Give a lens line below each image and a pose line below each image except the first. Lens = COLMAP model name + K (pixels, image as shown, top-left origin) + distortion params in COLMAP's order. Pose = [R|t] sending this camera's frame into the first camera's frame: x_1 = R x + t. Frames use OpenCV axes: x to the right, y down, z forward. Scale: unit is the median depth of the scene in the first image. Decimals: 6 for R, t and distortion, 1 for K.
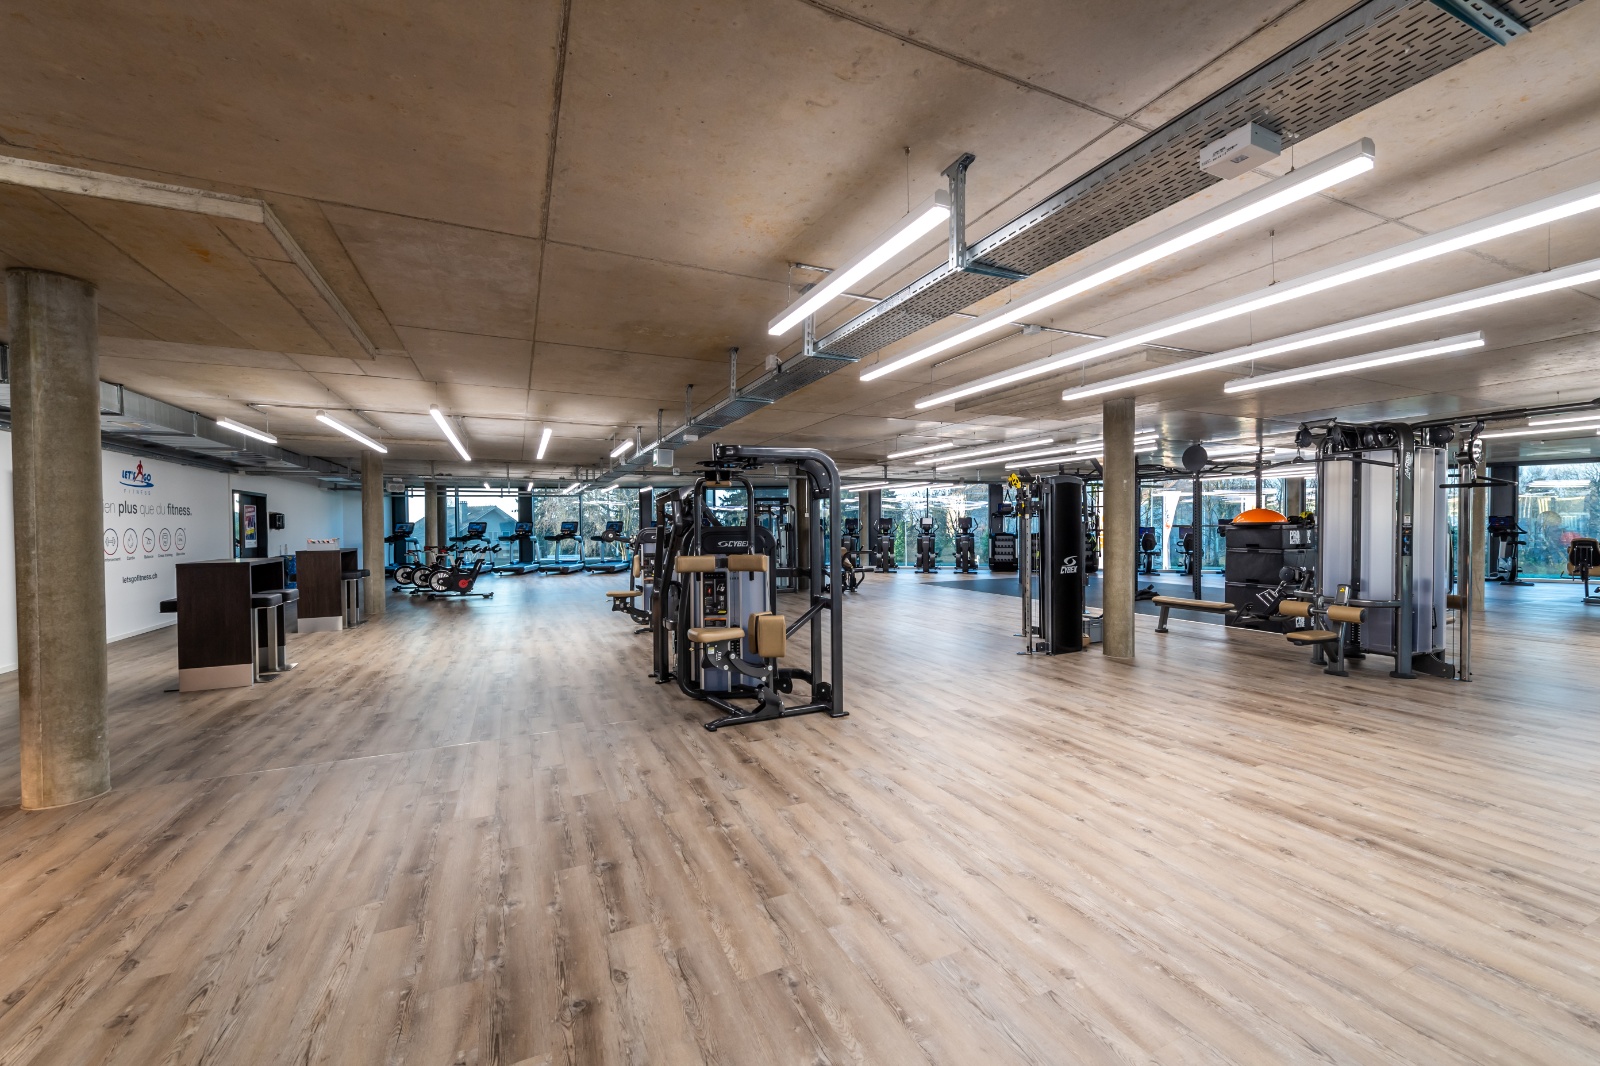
lens RADIAL K [[625.2, 0, 804.2], [0, 625.2, 535.8], [0, 0, 1]] dist [0.013605, -0.003522]
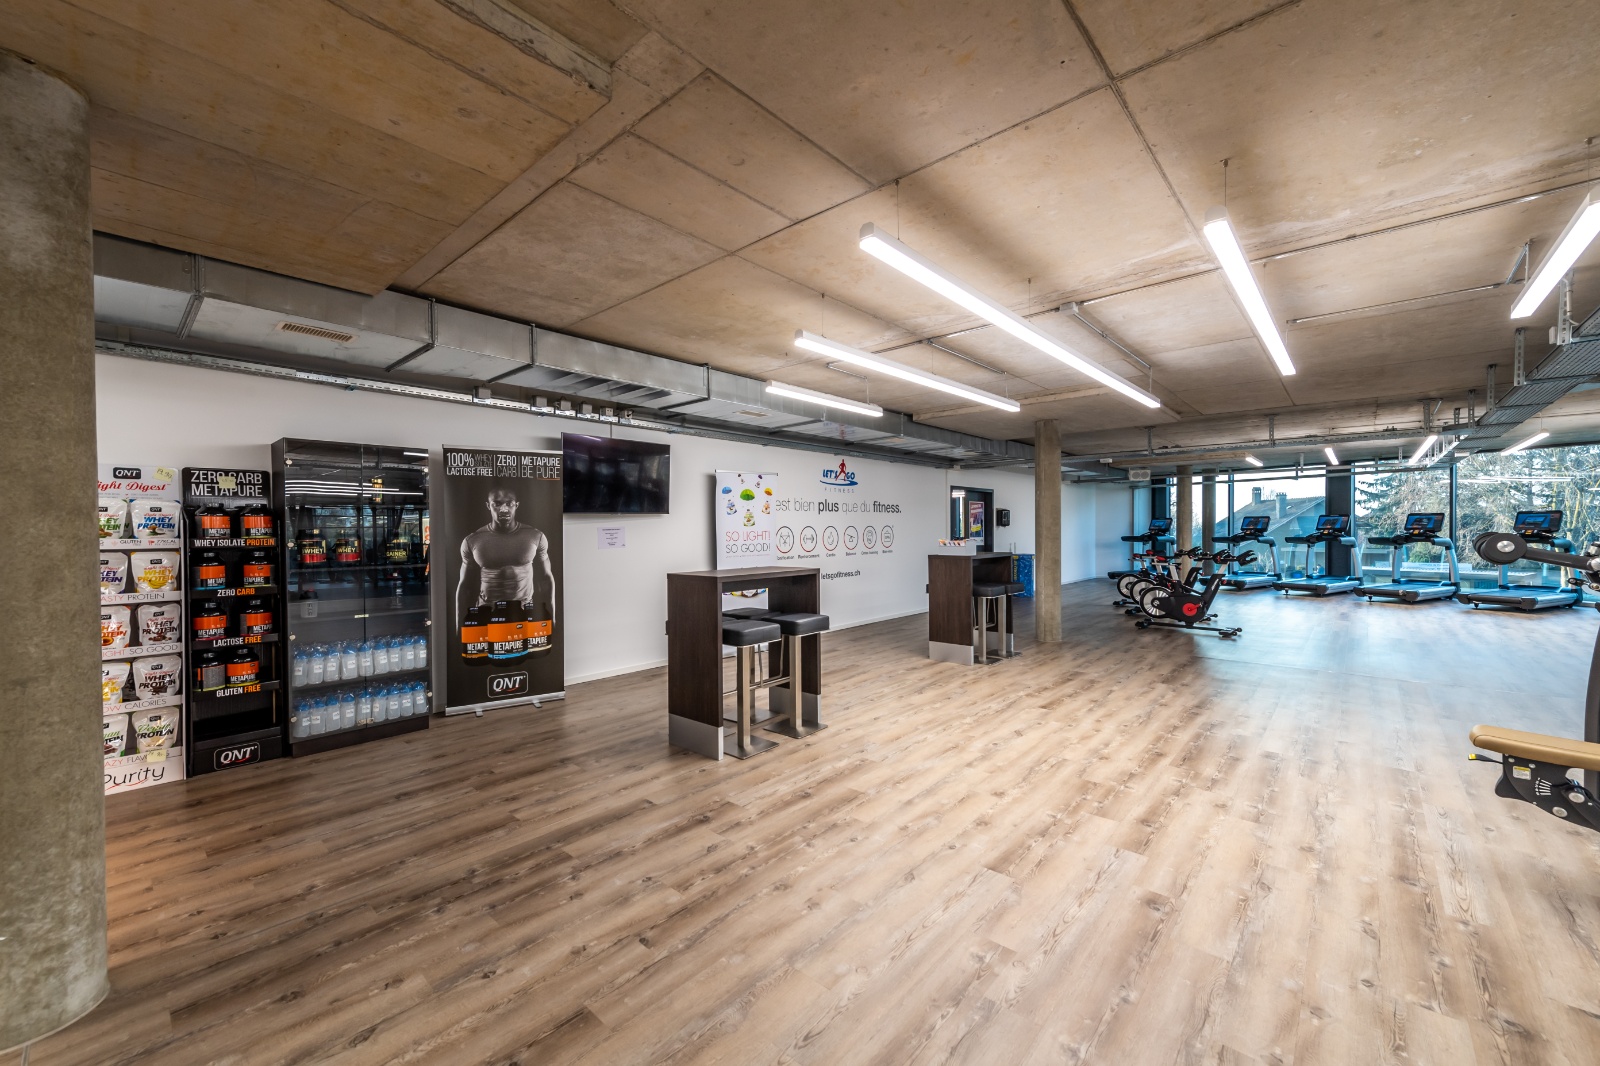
lens RADIAL K [[625.1, 0, 799.3], [0, 625.1, 537.0], [0, 0, 1]] dist [0.011984, -0.003881]
pose [[0.396891, 0.017230, -0.917704, -0.104364], [-0.009979, 0.999846, 0.014456, -0.005332], [0.917811, 0.003420, 0.397002, 0.365814]]
